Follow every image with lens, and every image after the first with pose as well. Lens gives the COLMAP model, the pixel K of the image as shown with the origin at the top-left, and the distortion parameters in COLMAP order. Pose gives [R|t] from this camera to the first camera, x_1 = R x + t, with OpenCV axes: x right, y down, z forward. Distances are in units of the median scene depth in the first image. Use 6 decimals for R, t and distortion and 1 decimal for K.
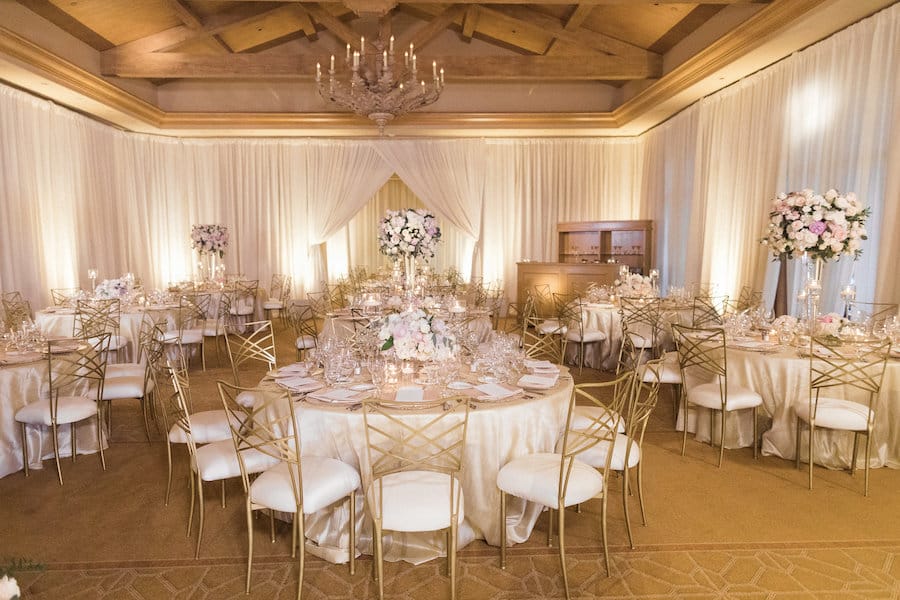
lens RADIAL K [[624.1, 0, 450.0], [0, 624.1, 299.5], [0, 0, 1]] dist [0.009320, -0.006918]
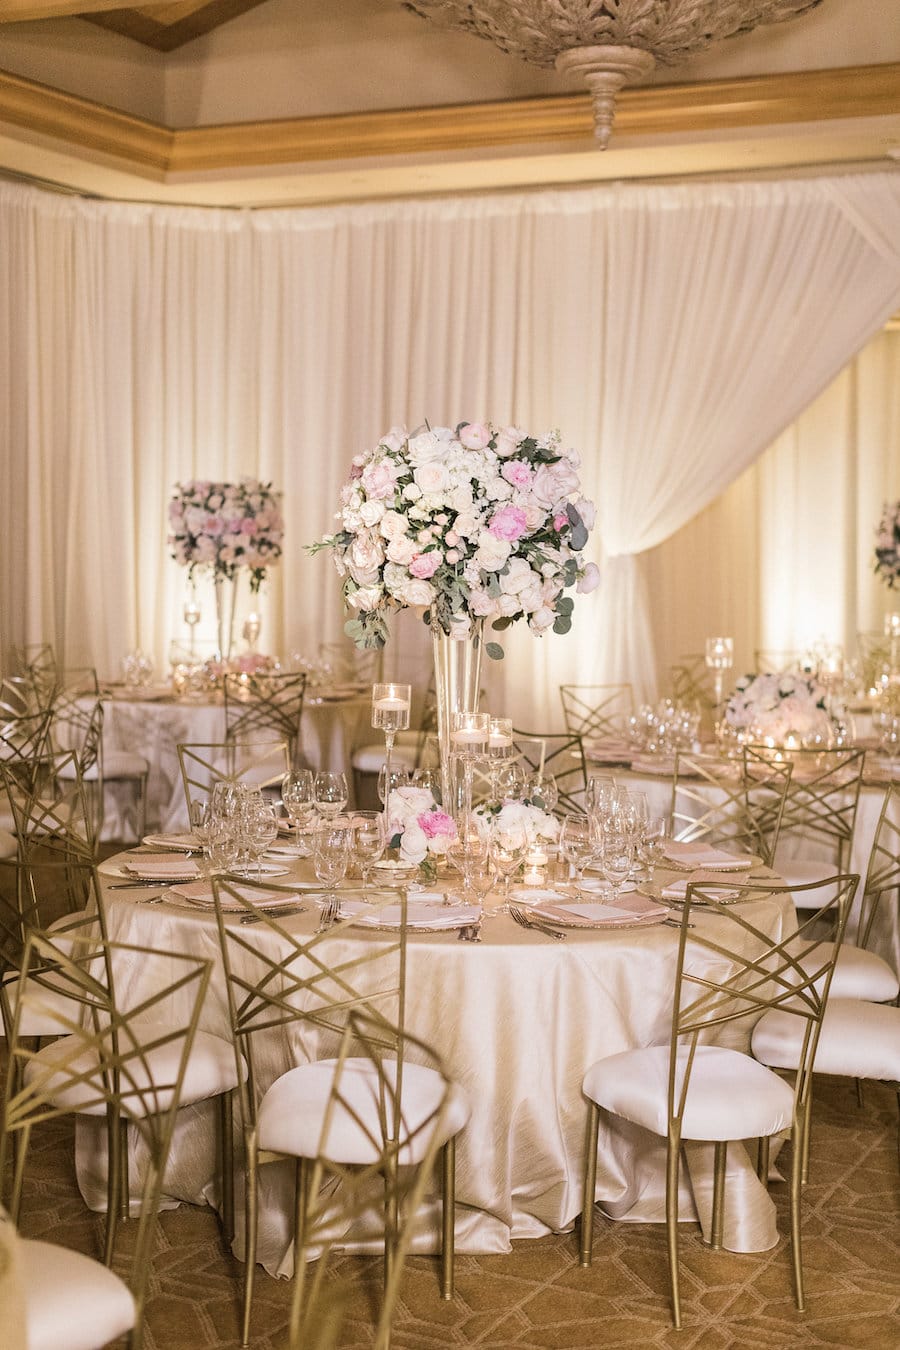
lens RADIAL K [[1953.0, 0, 450.1], [0, 1953.0, 676.2], [0, 0, 1]] dist [0.026734, 0.000000]
pose [[0.884317, 0.054588, -0.463685, 0.147872], [-0.064501, 0.997902, -0.005535, -0.024382], [0.462410, 0.034803, 0.885983, 0.185912]]
